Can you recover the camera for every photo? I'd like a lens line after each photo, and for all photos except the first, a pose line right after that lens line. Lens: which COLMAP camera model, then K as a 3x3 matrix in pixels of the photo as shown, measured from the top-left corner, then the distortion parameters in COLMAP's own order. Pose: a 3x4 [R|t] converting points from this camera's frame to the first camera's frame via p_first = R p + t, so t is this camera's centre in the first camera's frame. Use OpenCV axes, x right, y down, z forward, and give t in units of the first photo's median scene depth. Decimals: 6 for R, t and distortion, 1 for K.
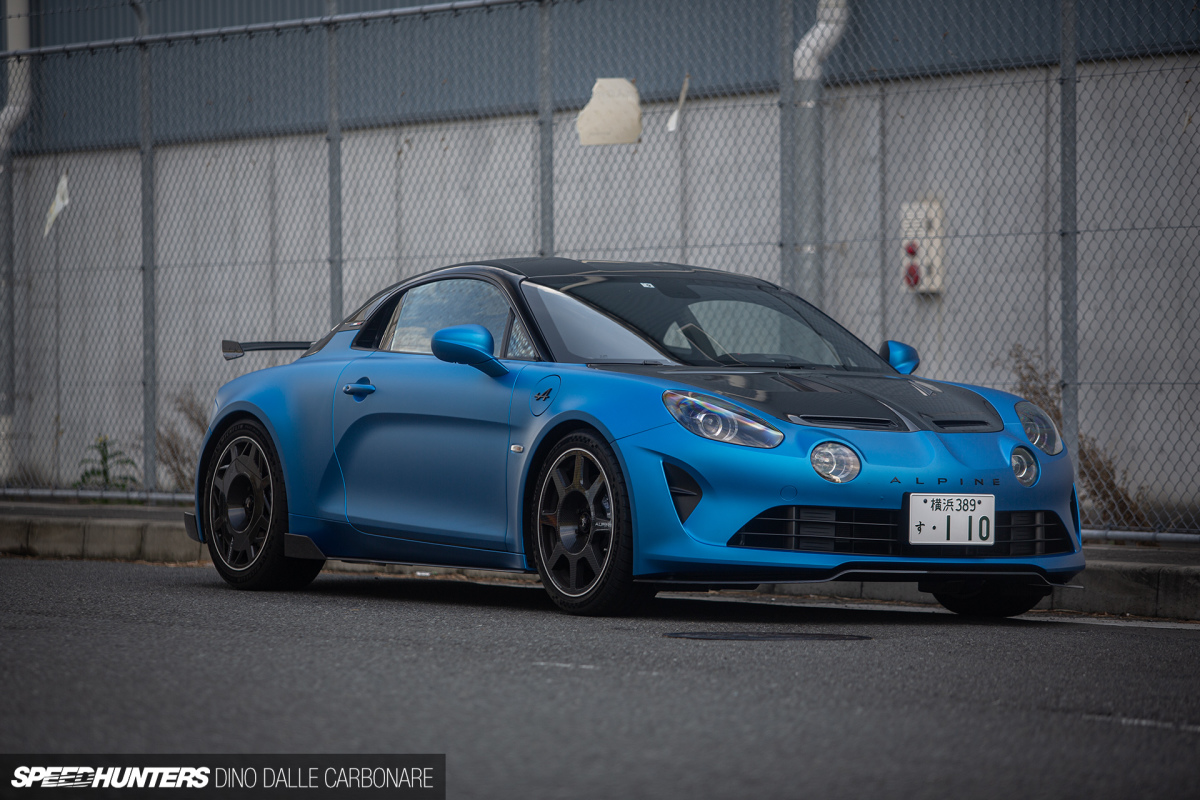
lens RADIAL K [[5409.2, 0, 600.0], [0, 5409.2, 400.0], [0, 0, 1]] dist [0.993390, 14.362554]
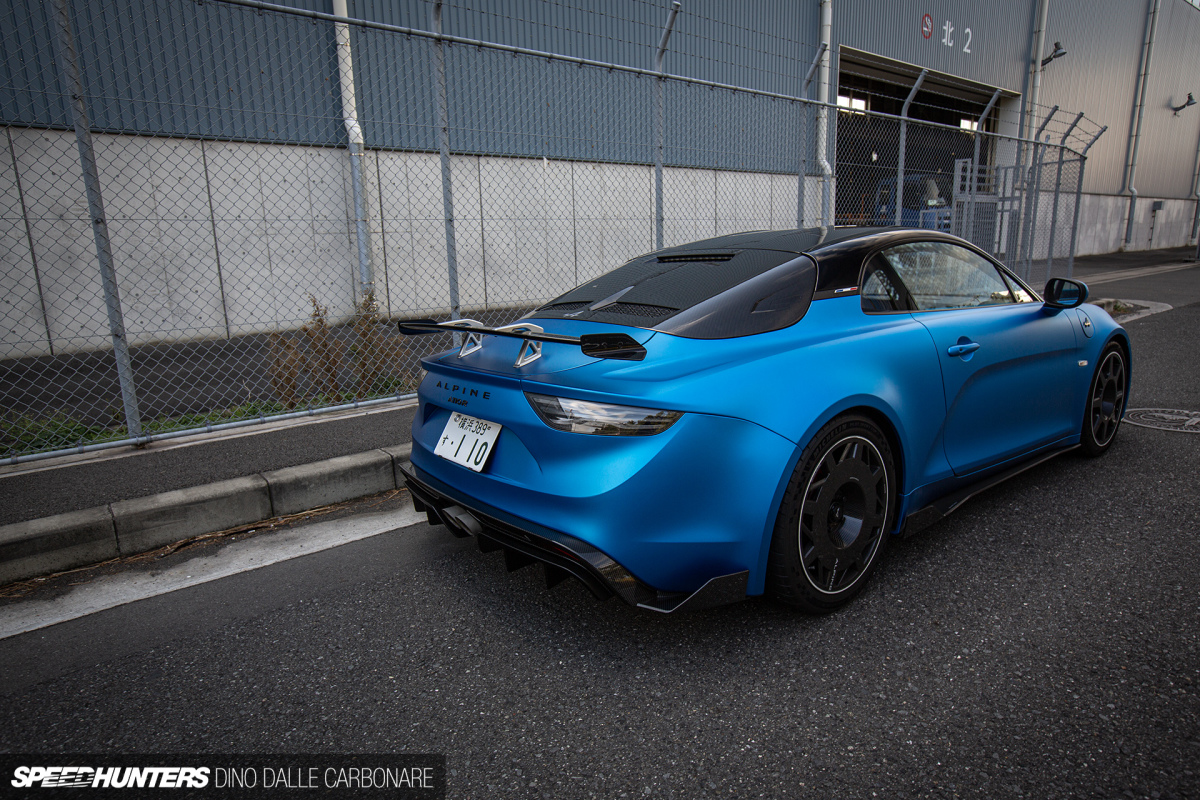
lens RADIAL K [[706.9, 0, 600.0], [0, 706.9, 400.0], [0, 0, 1]] dist [-0.007439, -0.000450]
pose [[-0.131374, -0.208281, 0.969206, -0.175376], [0.029486, 0.976426, 0.213830, -0.024574], [-0.990894, 0.056670, -0.122135, 1.123075]]
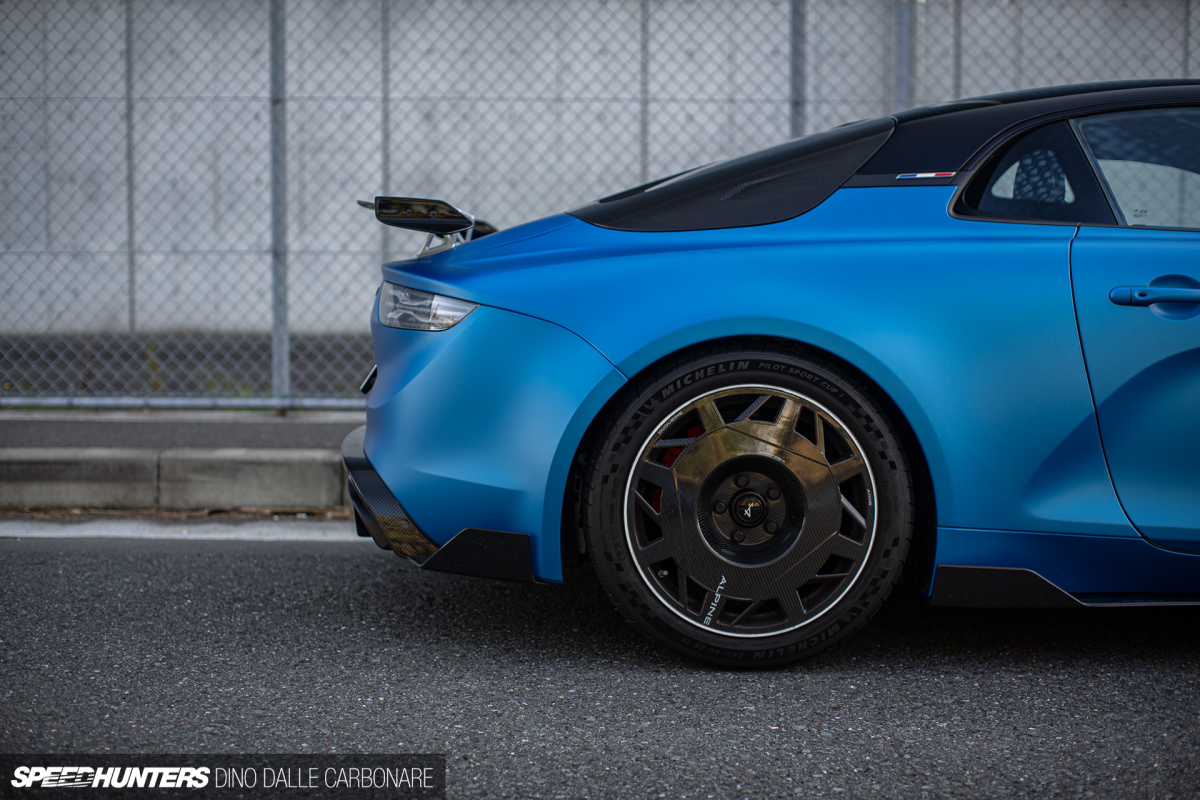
lens RADIAL K [[1720.9, 0, 600.0], [0, 1720.9, 400.0], [0, 0, 1]] dist [-0.139722, 0.061302]
pose [[0.515451, -0.082022, 0.852984, -0.230871], [-0.003711, 0.995186, 0.097938, -0.008592], [-0.856911, -0.053648, 0.512665, 0.991501]]
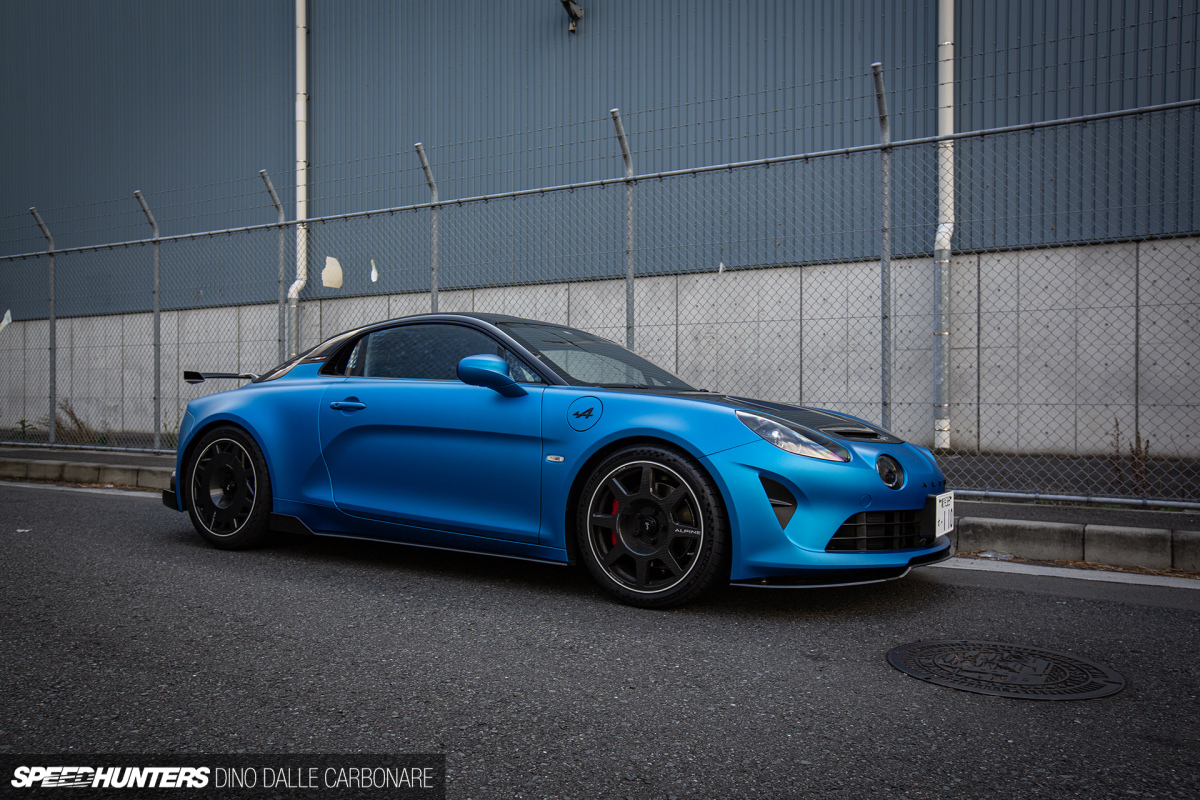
lens RADIAL K [[951.2, 0, 600.0], [0, 951.2, 400.0], [0, 0, 1]] dist [-0.013670, 0.091447]
pose [[0.883792, 0.004432, 0.467859, -0.101542], [-0.004036, 0.999990, -0.001848, -0.003374], [-0.467863, -0.000255, 0.883801, 0.792698]]
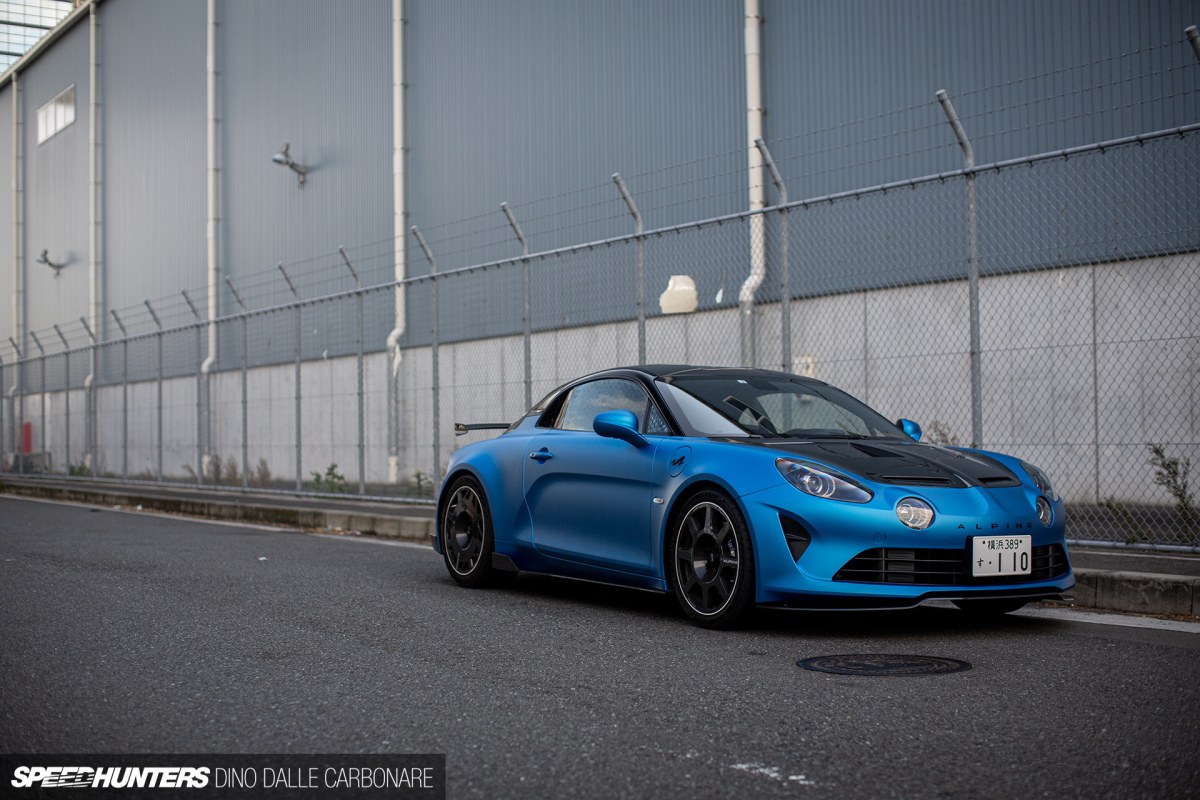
lens RADIAL K [[1720.9, 0, 600.0], [0, 1720.9, 400.0], [0, 0, 1]] dist [-0.139722, 0.061302]
pose [[0.999915, -0.009570, -0.008886, -0.025237], [0.009347, 0.999648, -0.024823, -0.005508], [0.009121, 0.024738, 0.999652, 0.557025]]
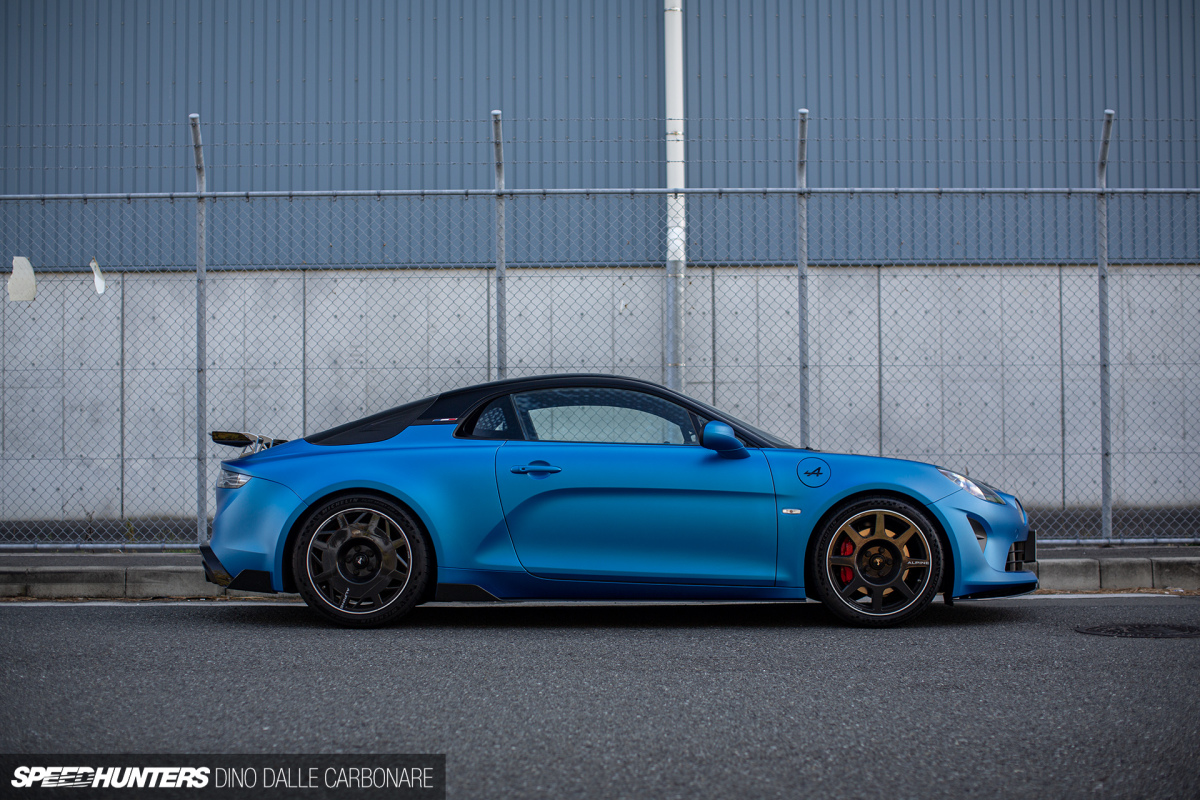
lens RADIAL K [[1777.9, 0, 597.9], [0, 1777.9, 398.6], [0, 0, 1]] dist [-0.133087, 0.041882]
pose [[0.525633, 0.015728, 0.850566, -0.418349], [0.007408, 0.999707, -0.023063, -0.009576], [-0.850679, 0.018424, 0.525363, 0.783841]]
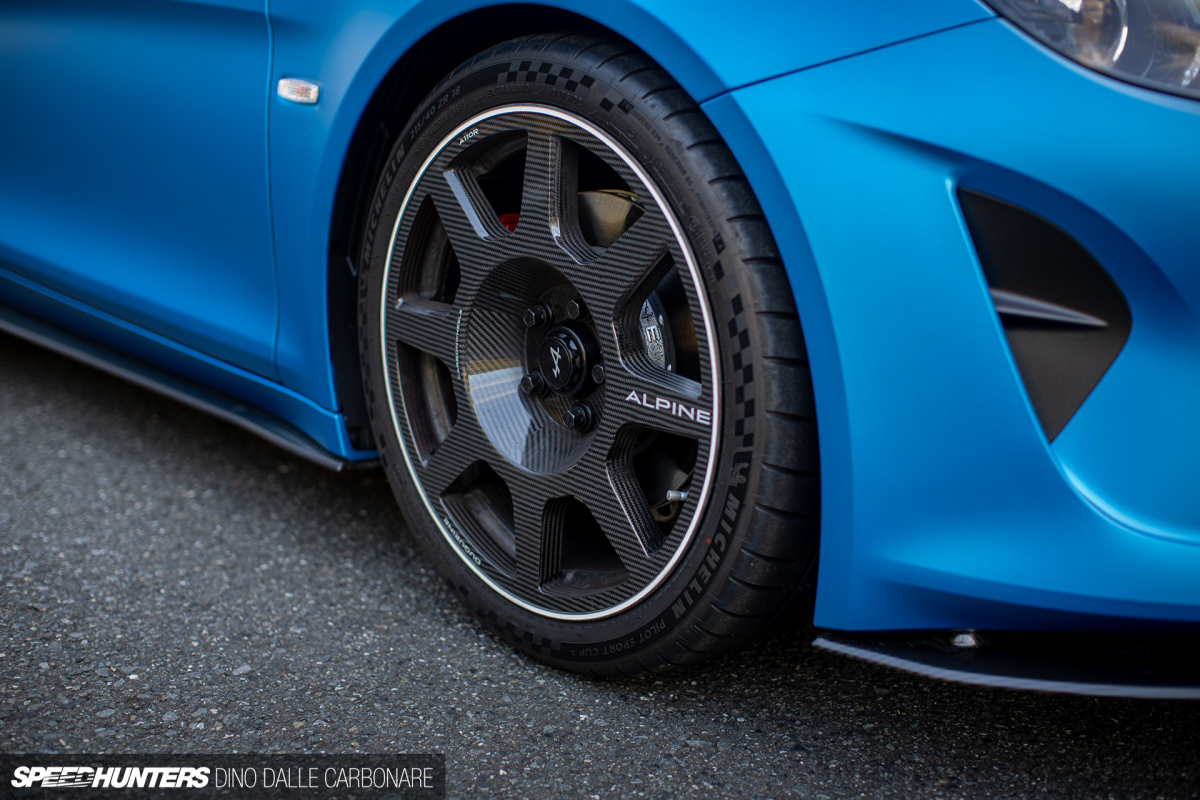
lens RADIAL K [[1720.9, 0, 600.0], [0, 1720.9, 400.0], [0, 0, 1]] dist [-0.139722, 0.061302]
pose [[0.979846, -0.057988, 0.191151, -0.017892], [0.008718, 0.968438, 0.249100, 0.001498], [-0.199563, -0.242414, 0.949426, 0.872929]]
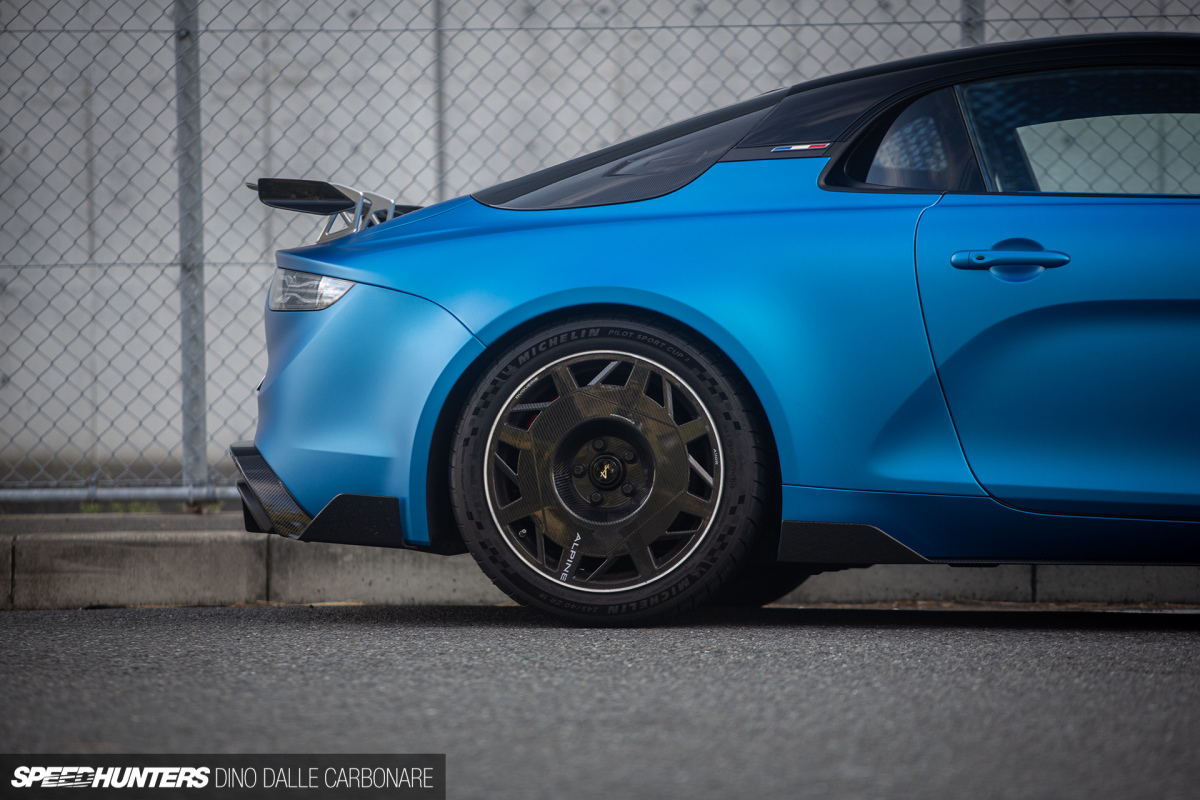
lens RADIAL K [[6900.9, 0, 600.0], [0, 6900.9, 400.0], [0, 0, 1]] dist [1.628265, 24.946915]
pose [[0.633410, -0.017338, 0.773622, -0.657286], [0.011489, 0.999849, 0.013001, 0.002787], [-0.773731, 0.000653, 0.633514, 0.589407]]
